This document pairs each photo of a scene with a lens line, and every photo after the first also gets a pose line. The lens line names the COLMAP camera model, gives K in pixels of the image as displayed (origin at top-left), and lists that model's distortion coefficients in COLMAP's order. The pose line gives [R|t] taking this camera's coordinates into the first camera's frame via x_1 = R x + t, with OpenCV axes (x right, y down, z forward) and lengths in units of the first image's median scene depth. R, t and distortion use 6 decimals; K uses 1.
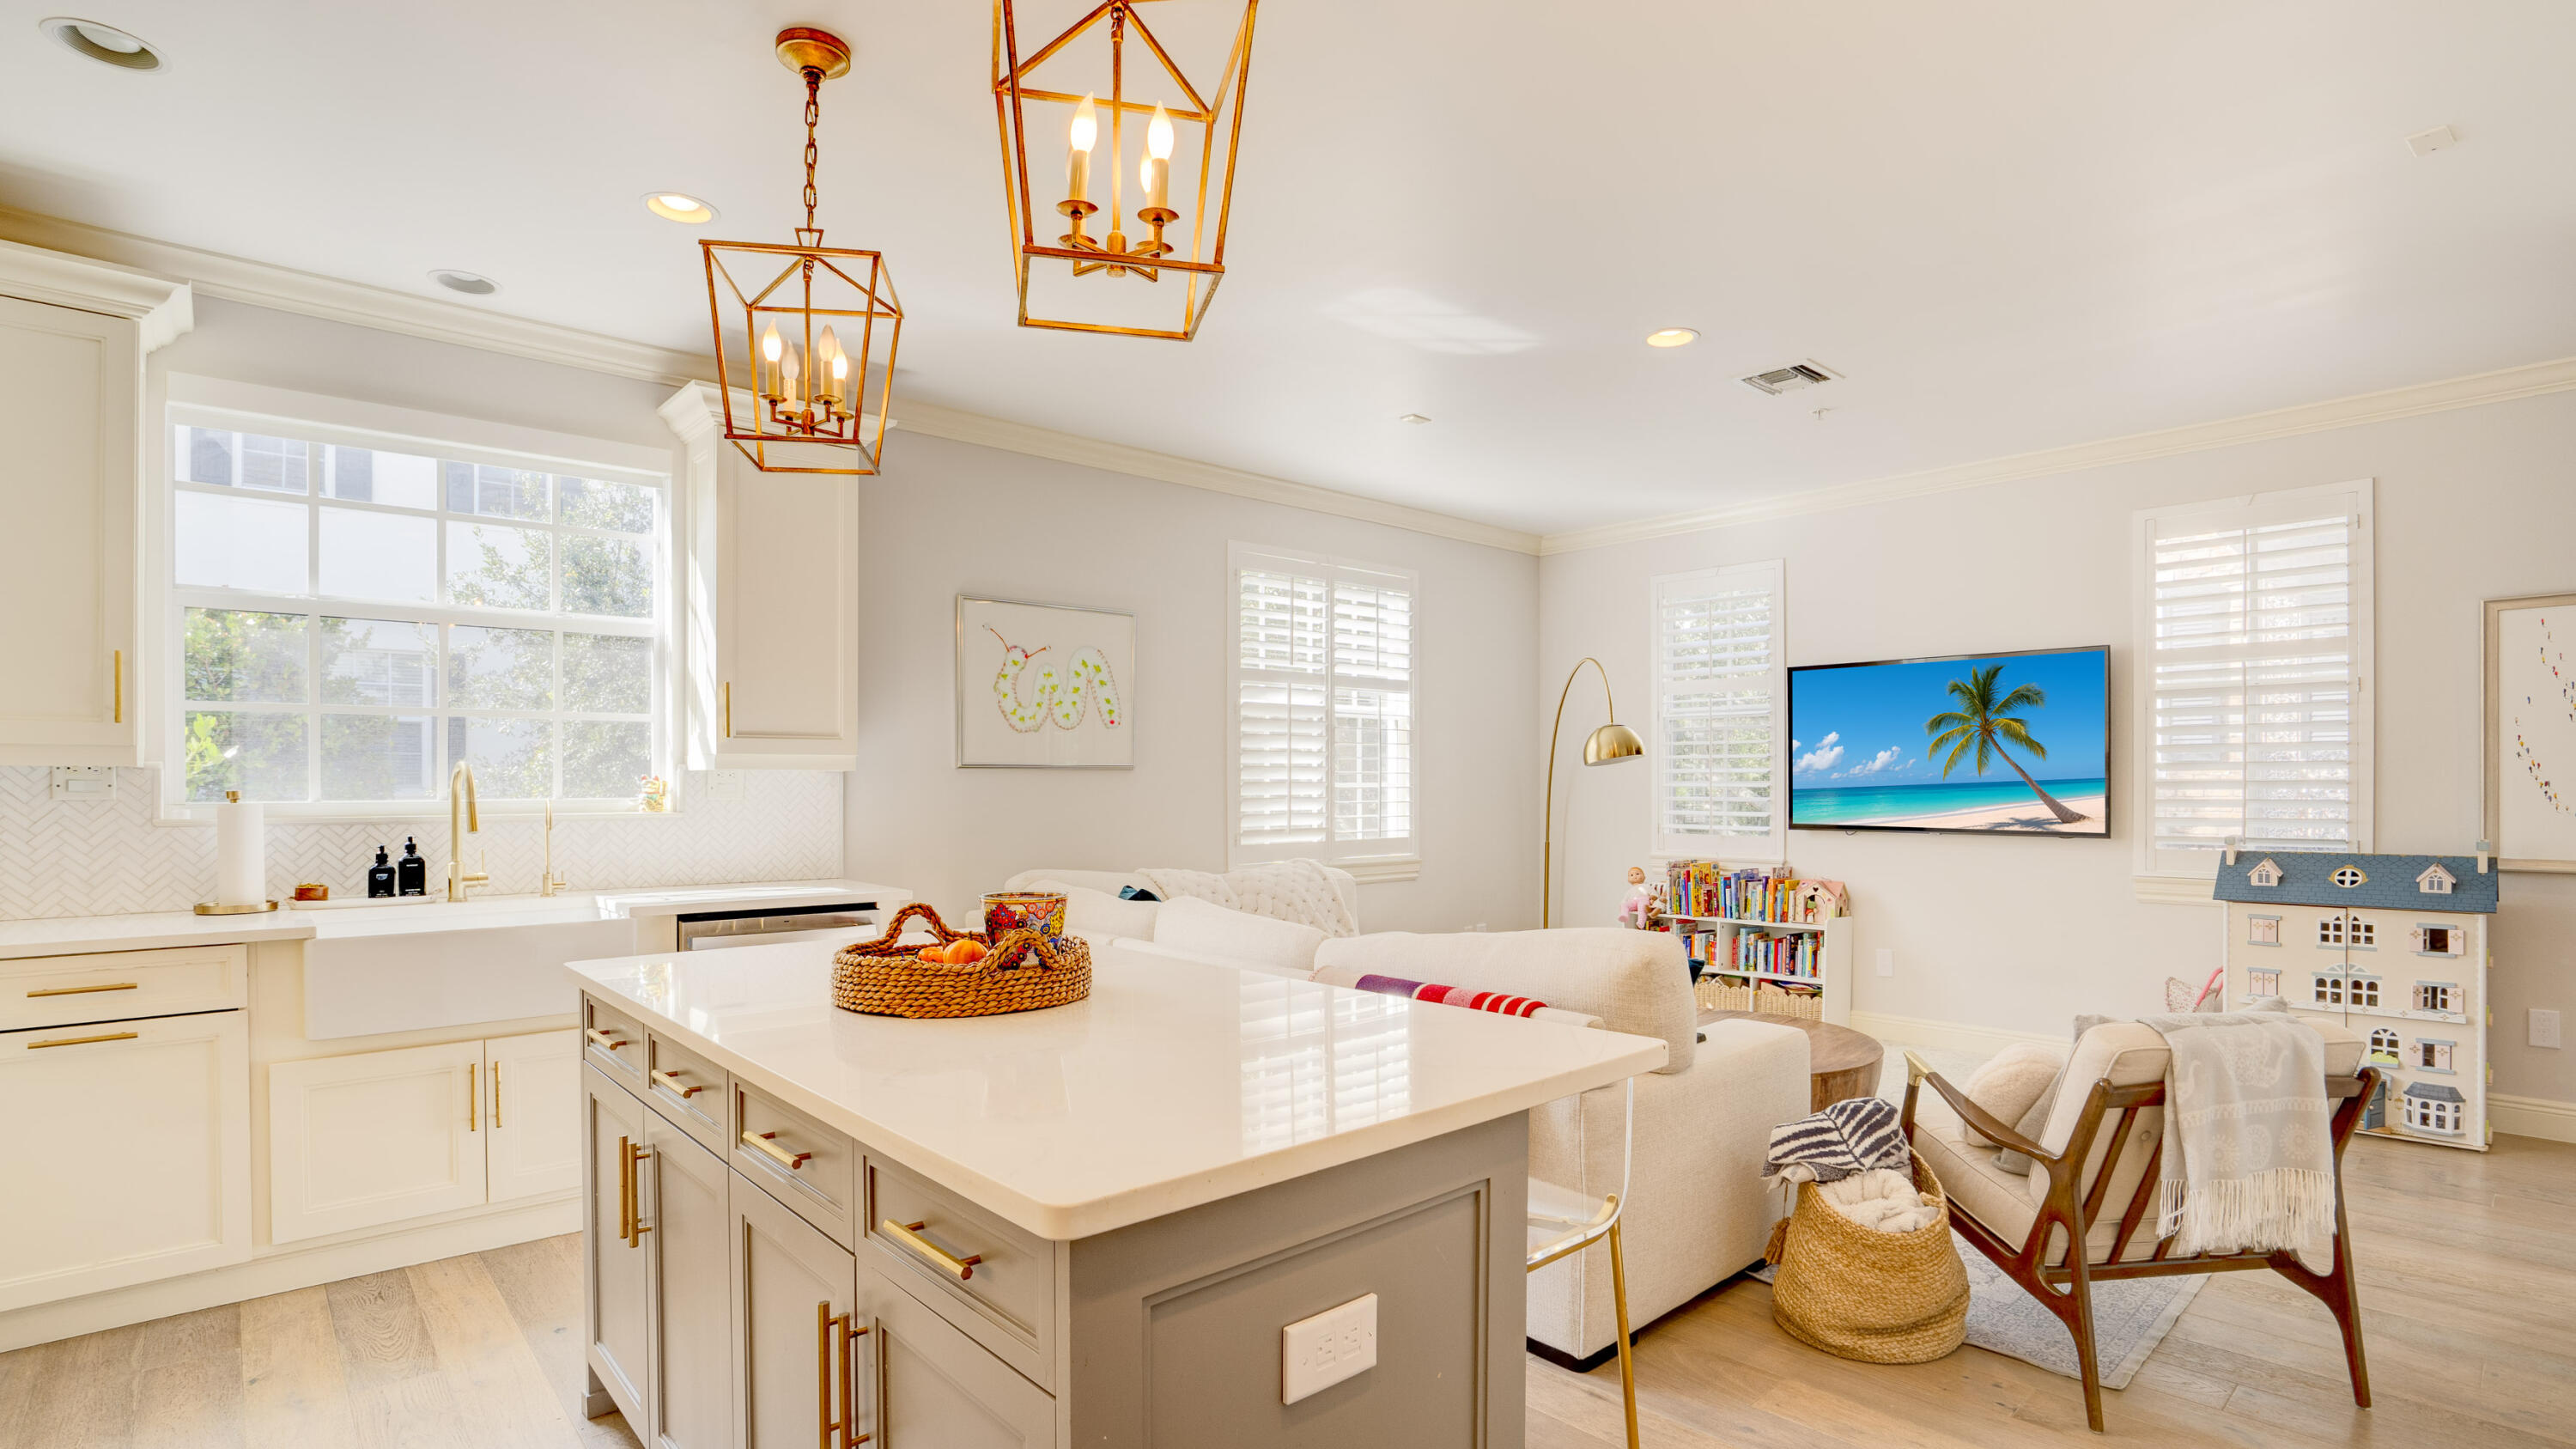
lens RADIAL K [[1282.9, 0, 1334.9], [0, 1282.9, 783.7], [0, 0, 1]] dist [0.000285, 0.026704]
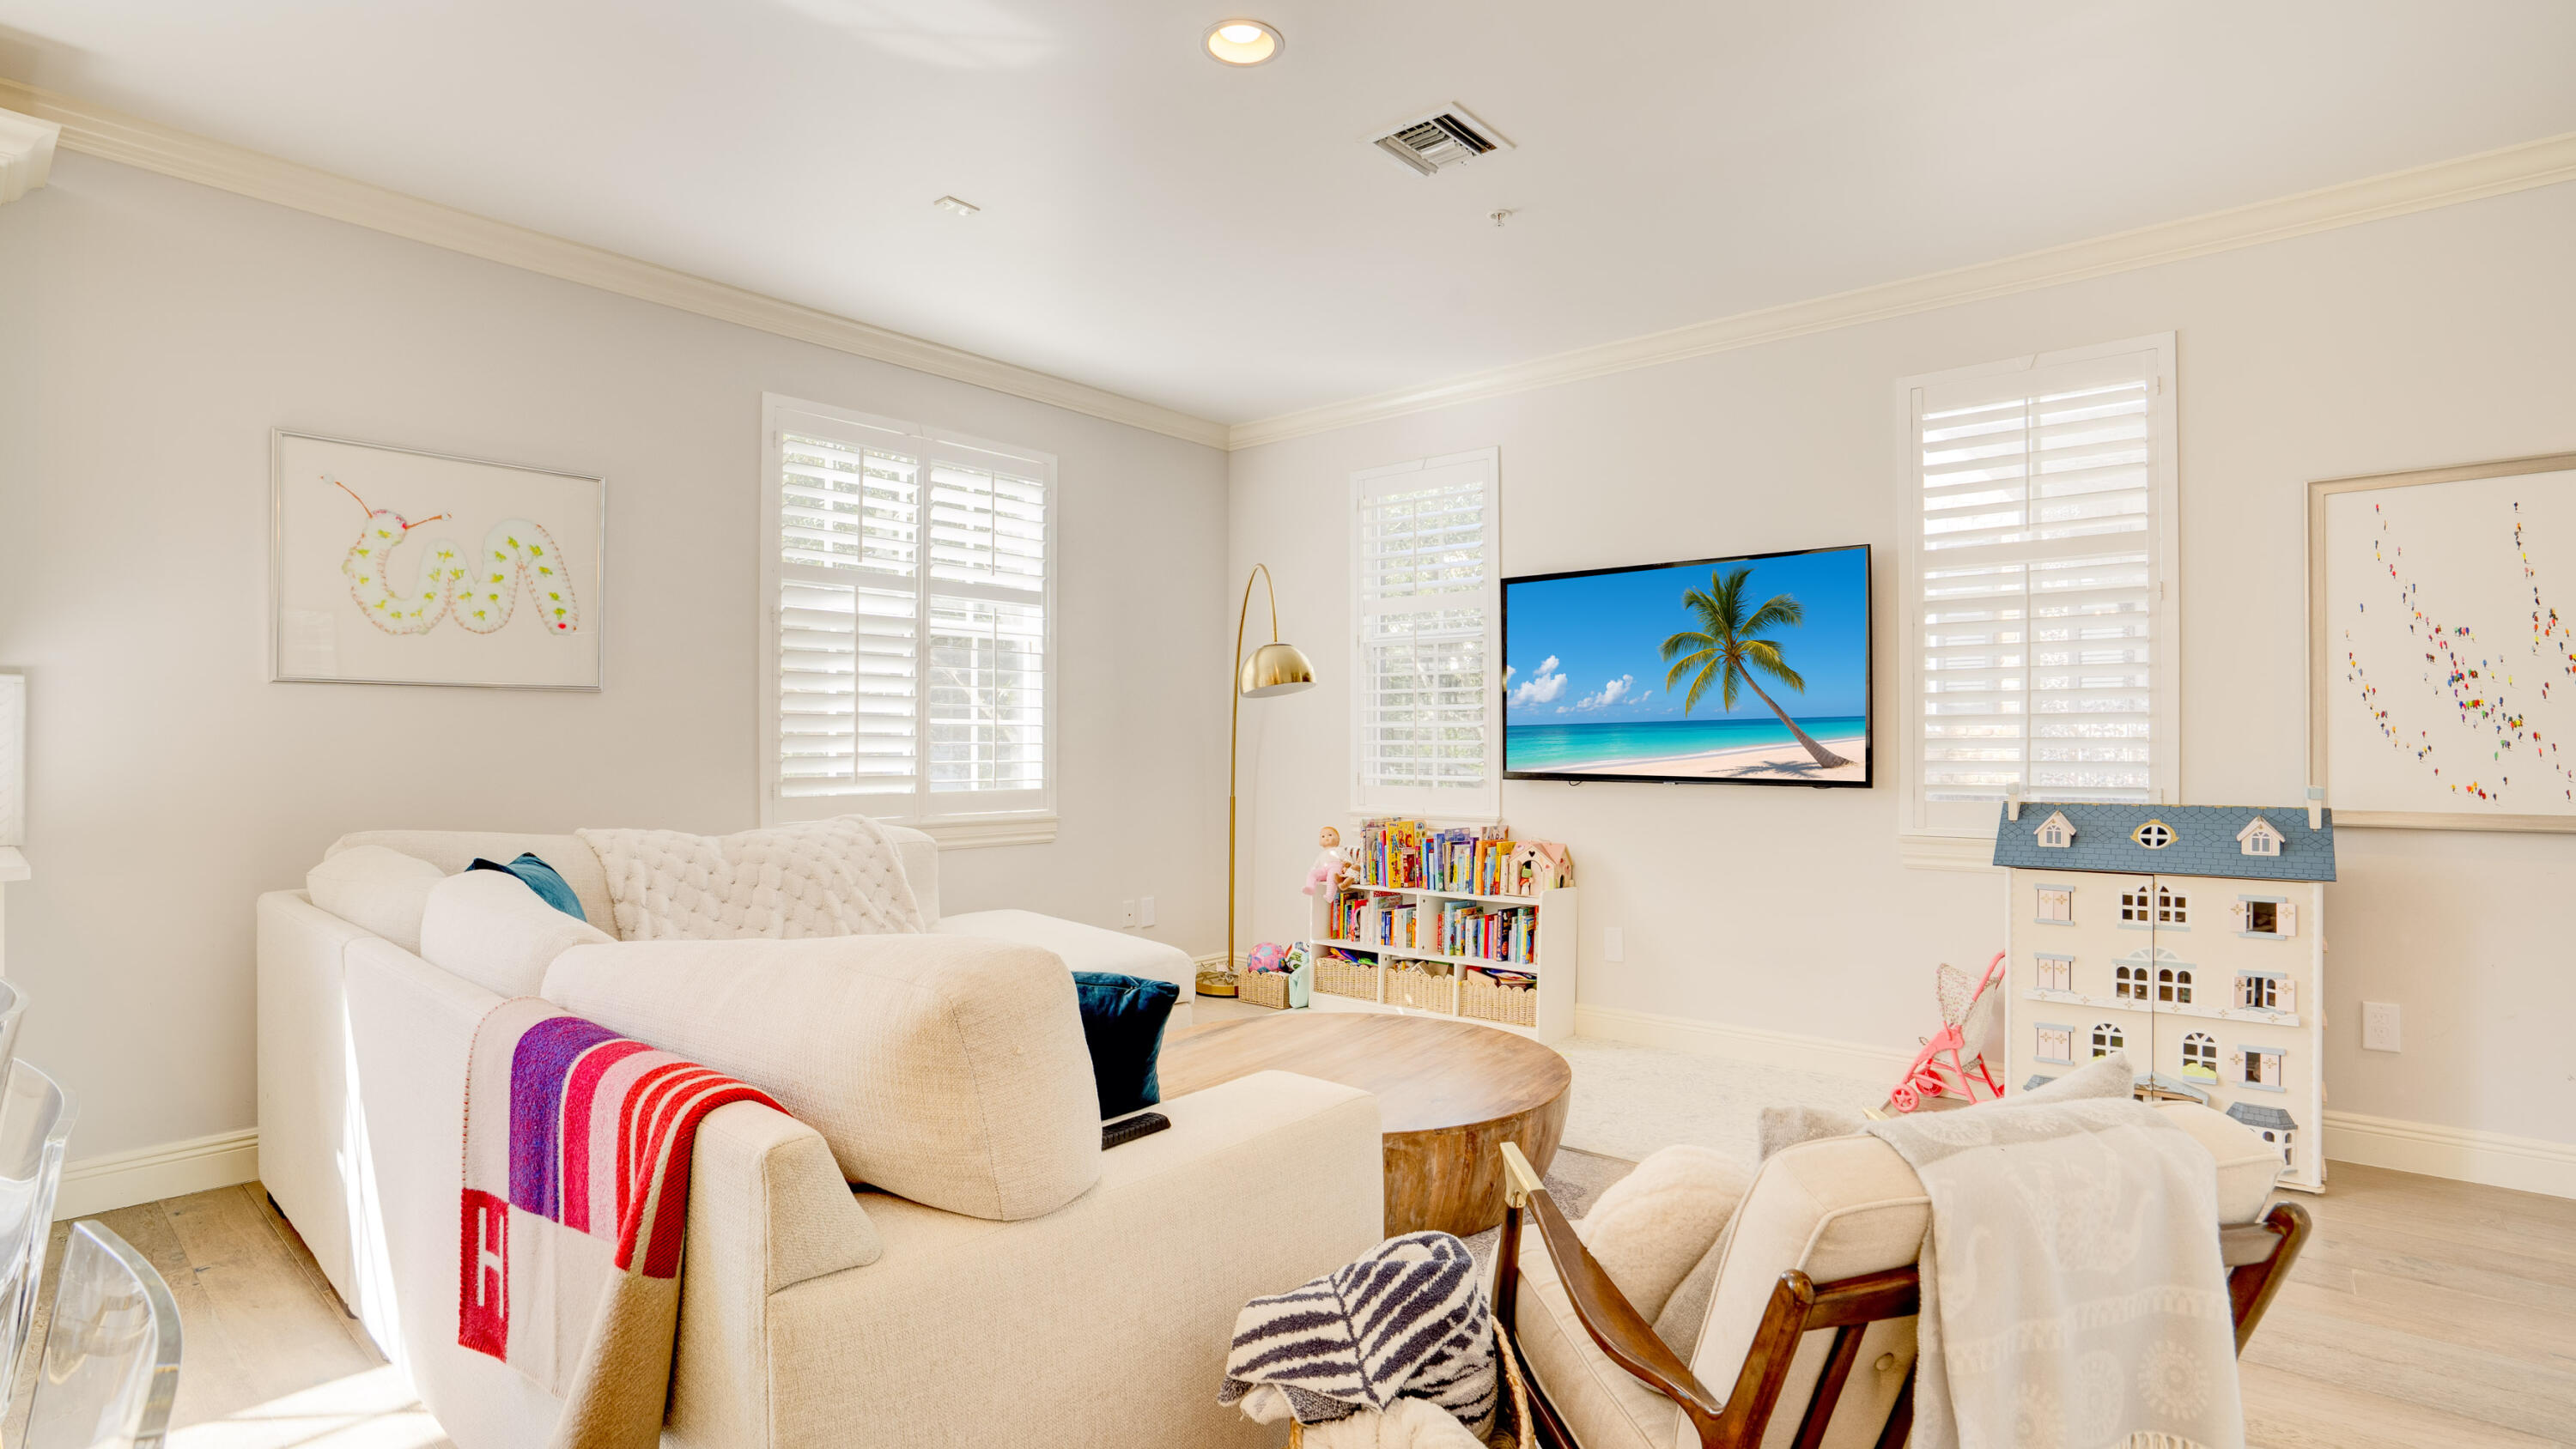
lens RADIAL K [[1267.4, 0, 1288.0], [0, 1267.4, 724.5], [0, 0, 1]] dist [-0.039674, 0.043638]
pose [[0.995797, 0.006081, 0.091382, 0.181622], [-0.004495, 0.999836, -0.017543, 0.019708], [-0.091474, 0.017059, 0.995661, 0.274734]]
